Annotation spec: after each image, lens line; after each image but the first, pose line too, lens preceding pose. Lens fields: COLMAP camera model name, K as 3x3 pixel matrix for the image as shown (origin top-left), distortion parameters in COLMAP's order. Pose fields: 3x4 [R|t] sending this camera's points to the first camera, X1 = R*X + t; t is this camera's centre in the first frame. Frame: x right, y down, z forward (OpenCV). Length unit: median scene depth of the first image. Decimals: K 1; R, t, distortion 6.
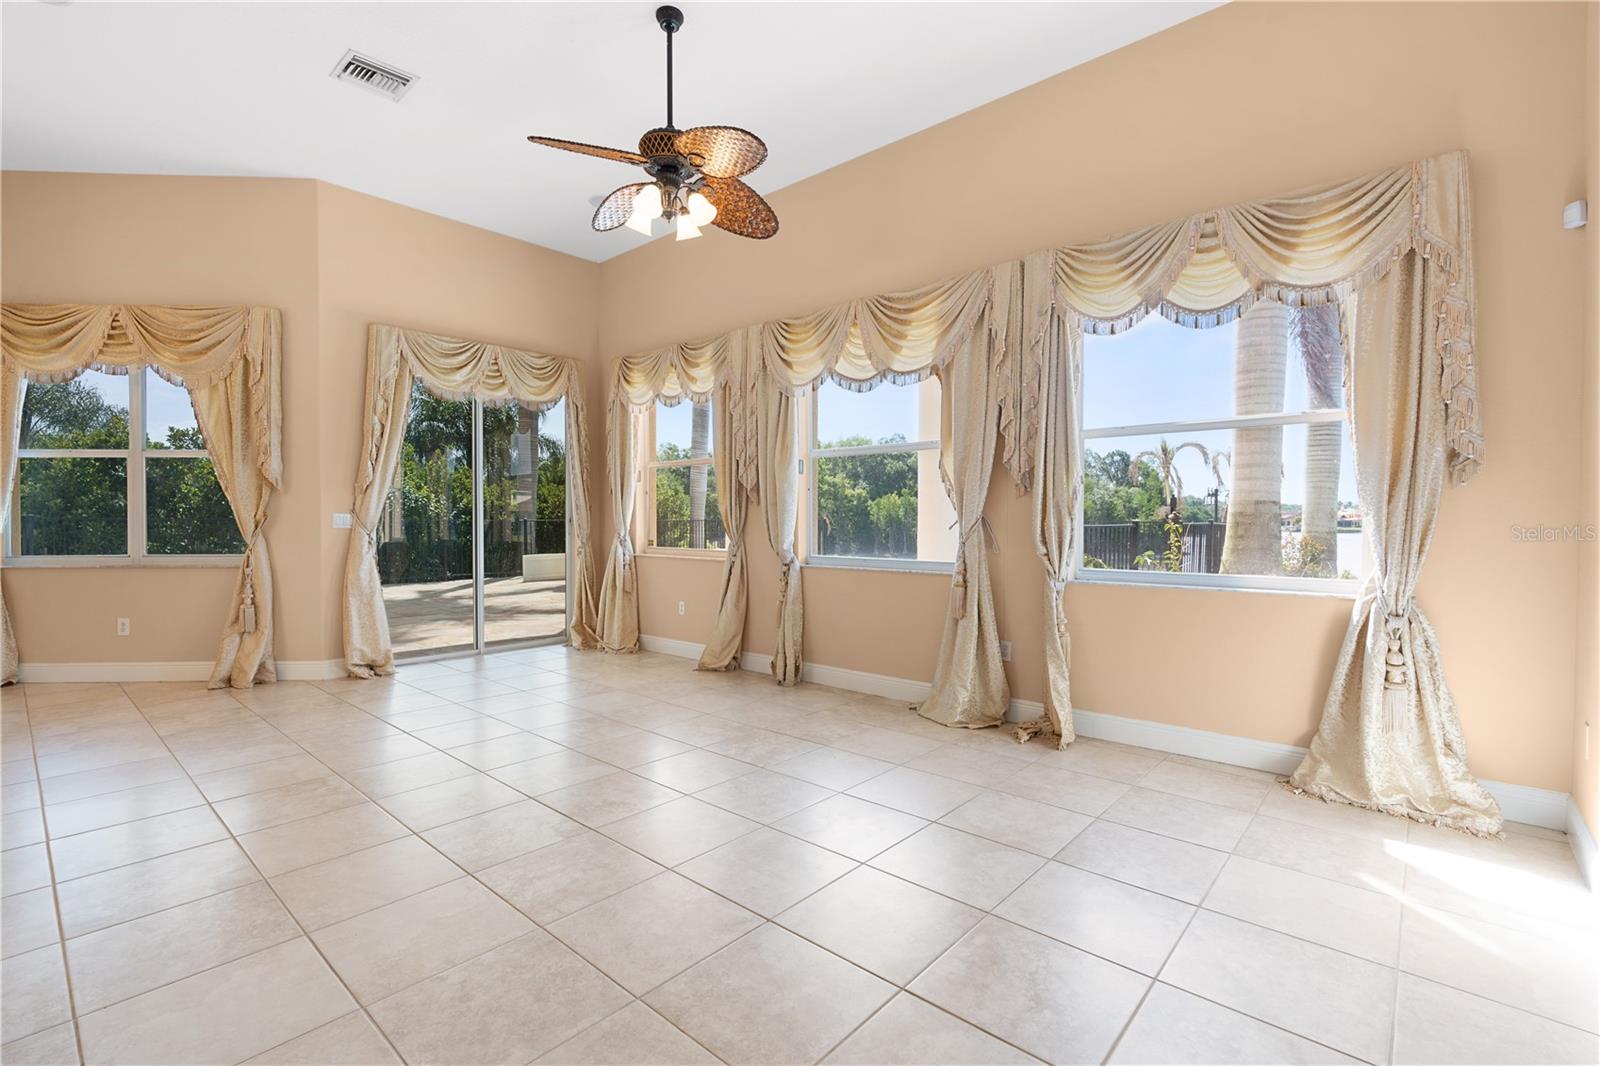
lens RADIAL K [[734.8, 0, 779.1], [0, 734.8, 528.1], [0, 0, 1]] dist [-0.011204, 0.002761]
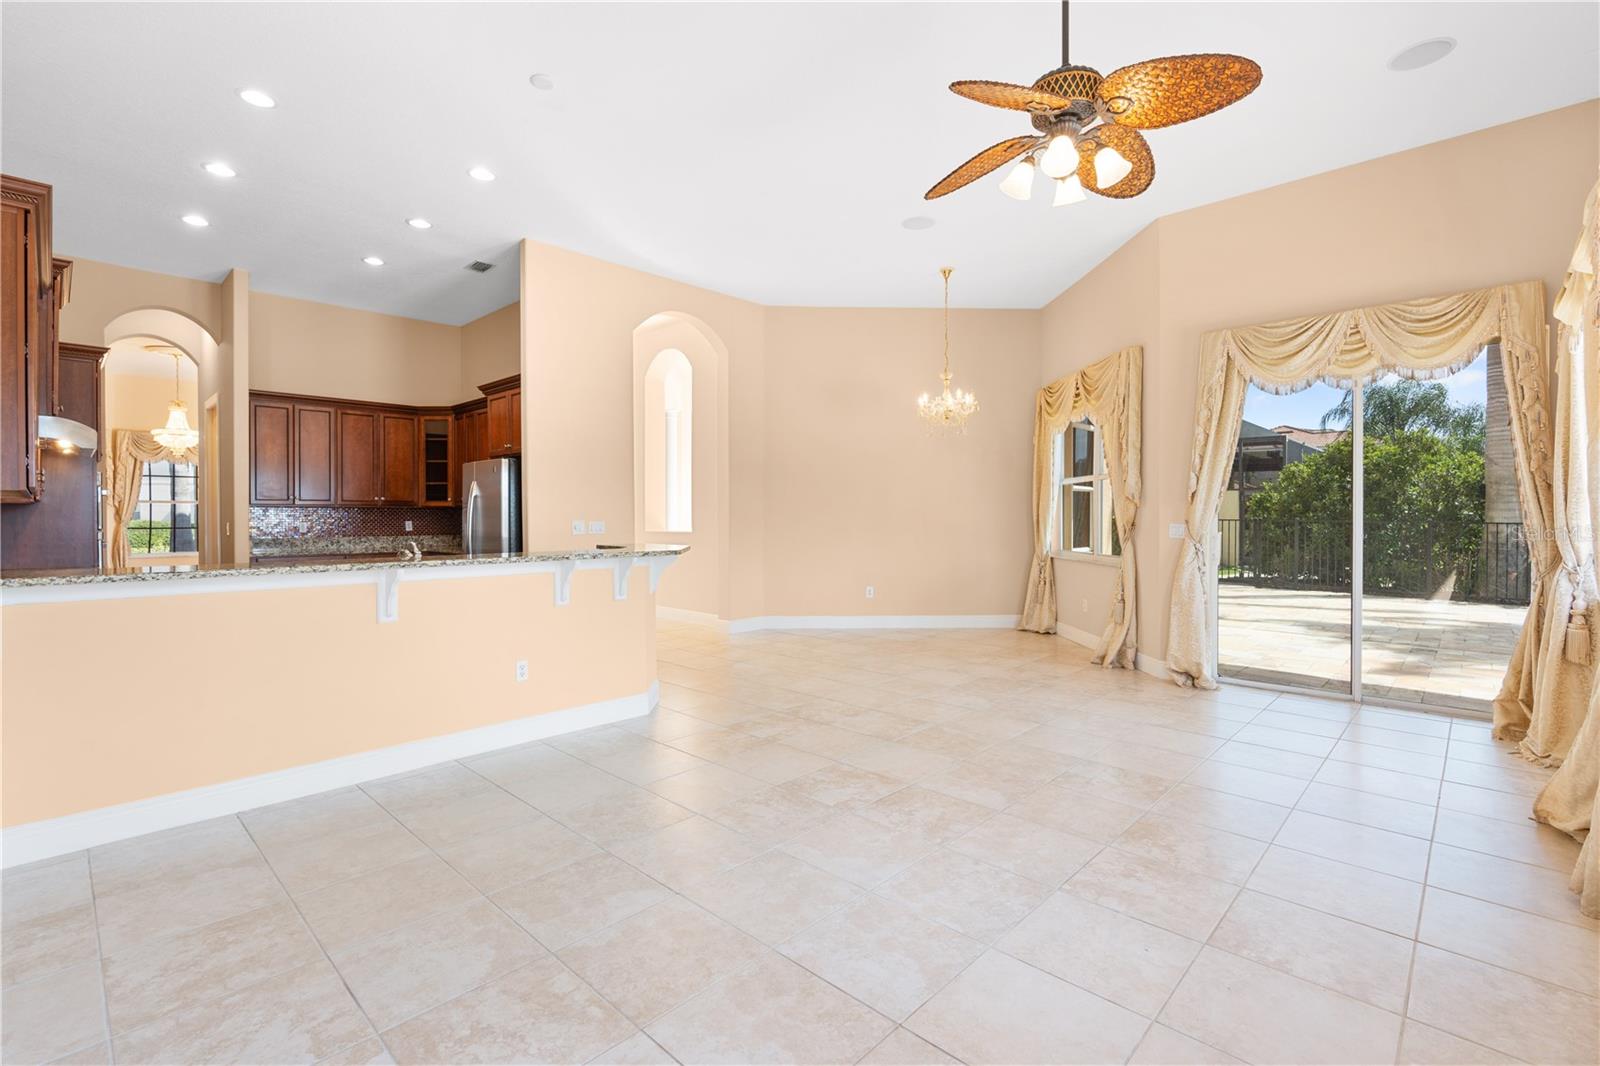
lens RADIAL K [[734.8, 0, 815.7], [0, 734.8, 525.6], [0, 0, 1]] dist [-0.011204, 0.002761]
pose [[-0.029137, 0.015169, -0.999460, 0.476464], [-0.010485, 0.999825, 0.015480, -0.029124], [0.999520, 0.010931, -0.028972, 0.524972]]
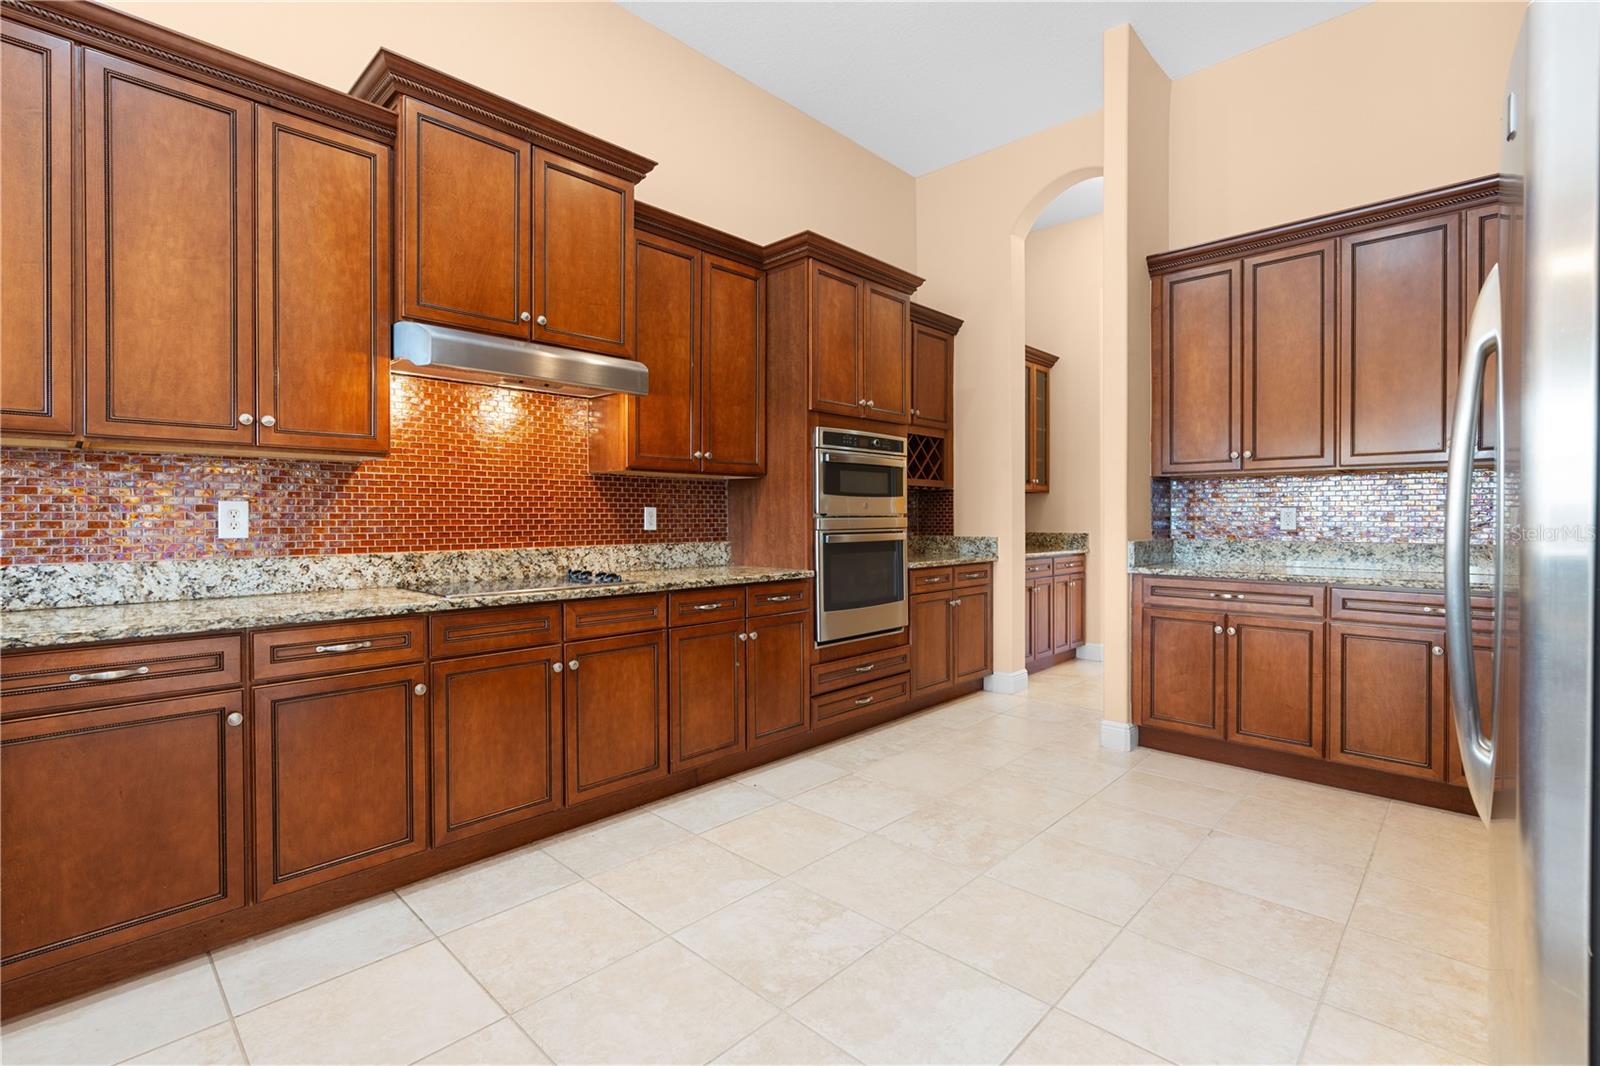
lens RADIAL K [[734.8, 0, 805.0], [0, 734.8, 527.1], [0, 0, 1]] dist [-0.011204, 0.002761]
pose [[-0.999808, -0.000478, 0.019606, -0.528484], [0.000030, 0.999664, 0.025923, -0.001651], [-0.019612, 0.025918, -0.999472, 0.150754]]
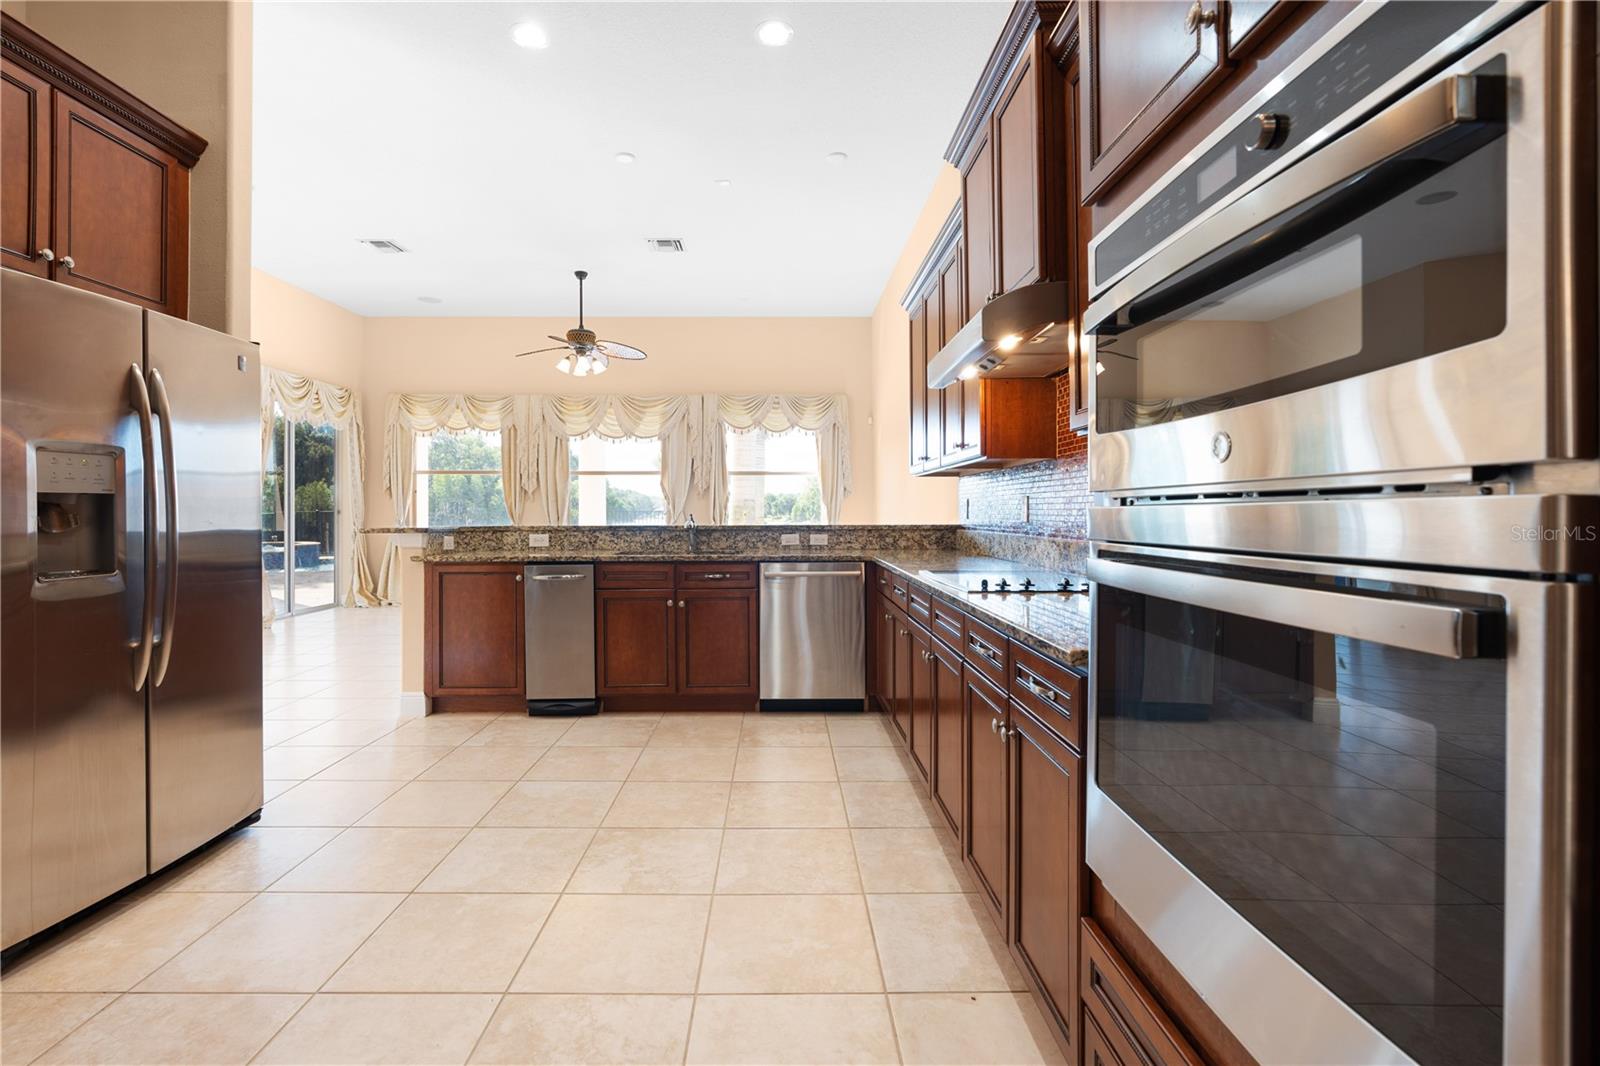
lens RADIAL K [[766.0, 0, 796.0], [0, 766.0, 510.0], [0, 0, 1]] dist [-0.004647, -0.000130]
pose [[0.743442, -0.001542, 0.668798, -0.780287], [0.010925, 0.999892, -0.009840, 0.011551], [-0.668711, 0.014622, 0.743379, -0.711525]]
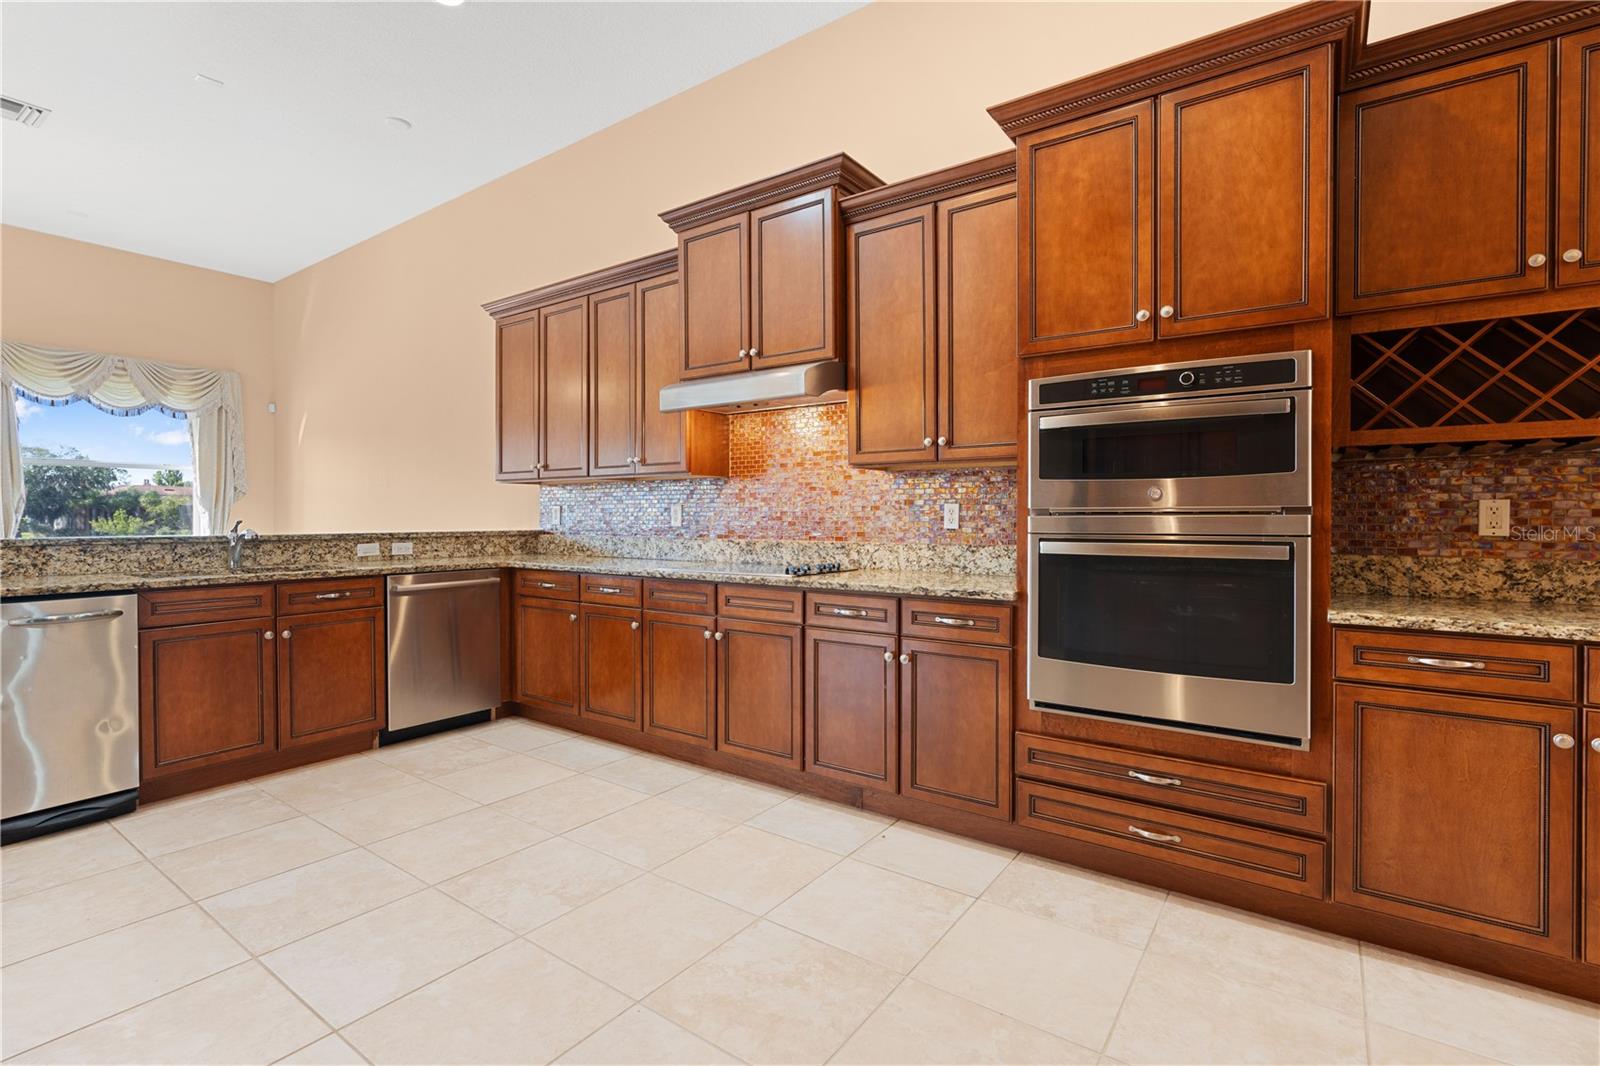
lens RADIAL K [[734.8, 0, 822.9], [0, 734.8, 524.5], [0, 0, 1]] dist [-0.011204, 0.002761]
pose [[-0.128064, -0.012208, 0.991691, -0.998607], [0.010848, 0.999847, 0.013709, 0.006052], [-0.991707, 0.012513, -0.127912, -0.381189]]
